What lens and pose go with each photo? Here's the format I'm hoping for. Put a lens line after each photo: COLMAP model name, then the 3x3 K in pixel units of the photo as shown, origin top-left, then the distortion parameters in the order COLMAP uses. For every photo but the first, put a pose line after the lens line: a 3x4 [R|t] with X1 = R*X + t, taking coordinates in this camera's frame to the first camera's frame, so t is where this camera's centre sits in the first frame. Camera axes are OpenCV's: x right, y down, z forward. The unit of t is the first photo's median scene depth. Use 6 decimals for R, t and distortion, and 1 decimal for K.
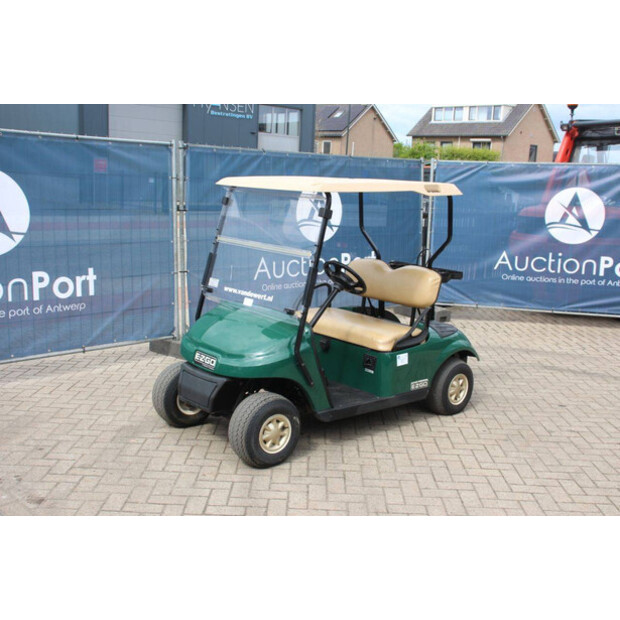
lens RADIAL K [[722.2, 0, 310.0], [0, 722.2, 310.0], [0, 0, 1]] dist [-0.010834, 0.029950]
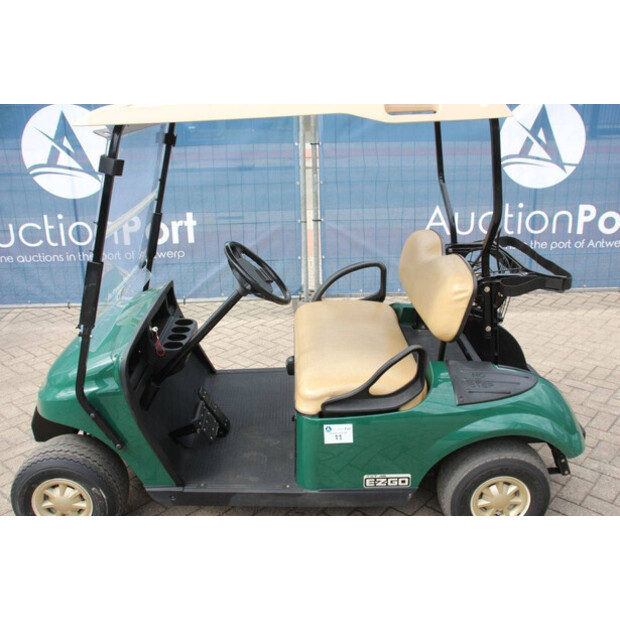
lens RADIAL K [[616.9, 0, 315.7], [0, 616.9, 310.4], [0, 0, 1]] dist [-0.125942, 0.219230]
pose [[0.758887, 0.166198, -0.629658, 0.334913], [-0.072526, 0.982440, 0.171904, -0.086667], [0.647171, -0.084789, 0.757615, 0.555468]]
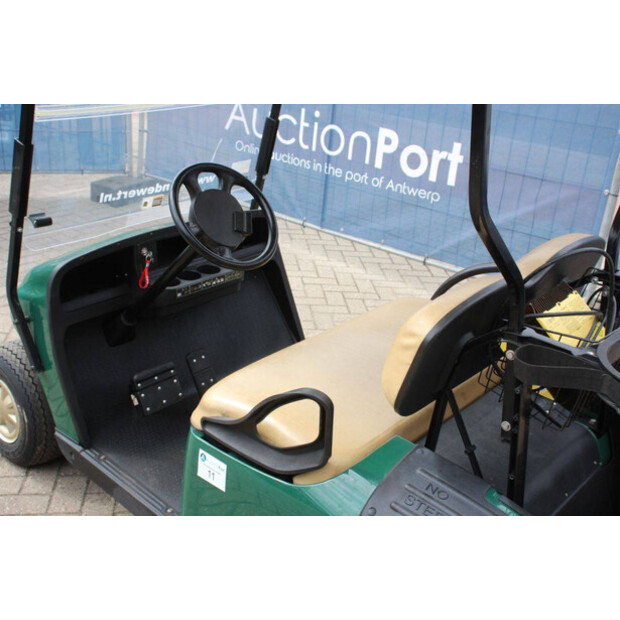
lens RADIAL K [[797.0, 0, 310.0], [0, 797.0, 310.0], [0, 0, 1]] dist [0.011307, 0.116459]
pose [[0.121866, 0.360605, -0.924723, 0.413190], [-0.240751, 0.914584, 0.324923, -0.129565], [0.962906, 0.183031, 0.198272, 0.817825]]
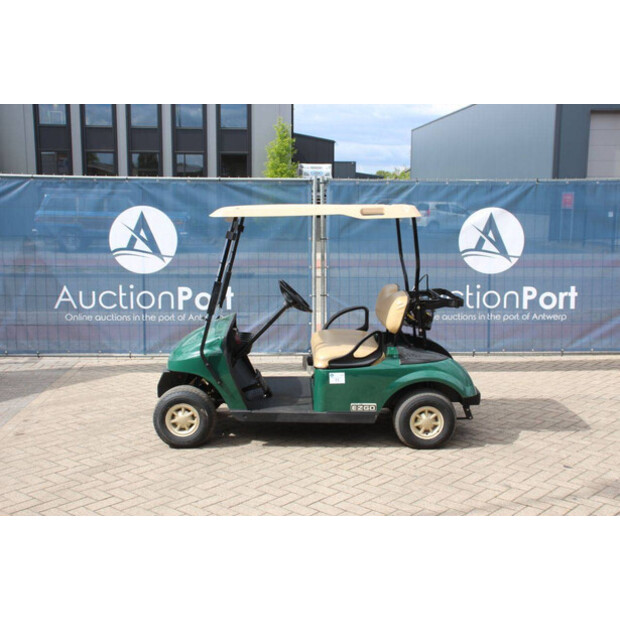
lens RADIAL K [[797.0, 0, 310.0], [0, 797.0, 310.0], [0, 0, 1]] dist [0.011307, 0.116459]
pose [[0.754477, 0.050075, -0.654413, 0.714955], [-0.092212, 0.995283, -0.030154, 0.008467], [0.649816, 0.083095, 0.755536, 0.097972]]
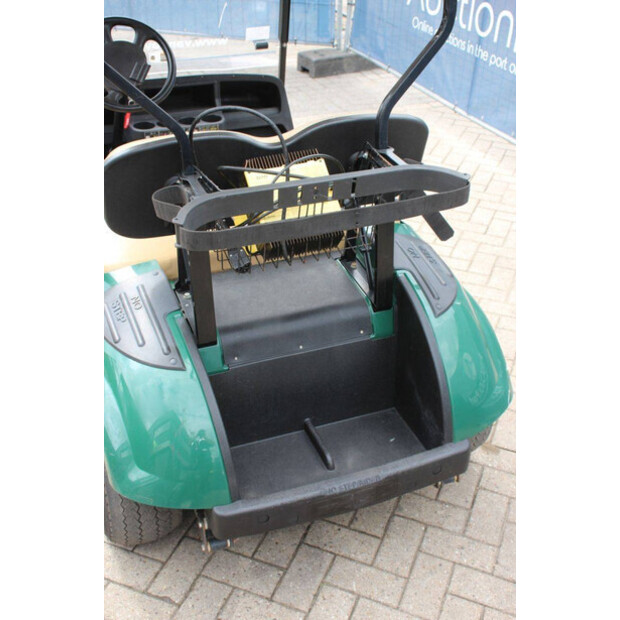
lens RADIAL K [[801.7, 0, 310.7], [0, 801.7, 316.8], [0, 0, 1]] dist [0.036364, 0.101056]
pose [[-0.353359, 0.458562, -0.815388, 0.440532], [-0.206003, 0.812080, 0.545975, -0.193025], [0.912524, 0.360898, -0.192491, 1.081746]]
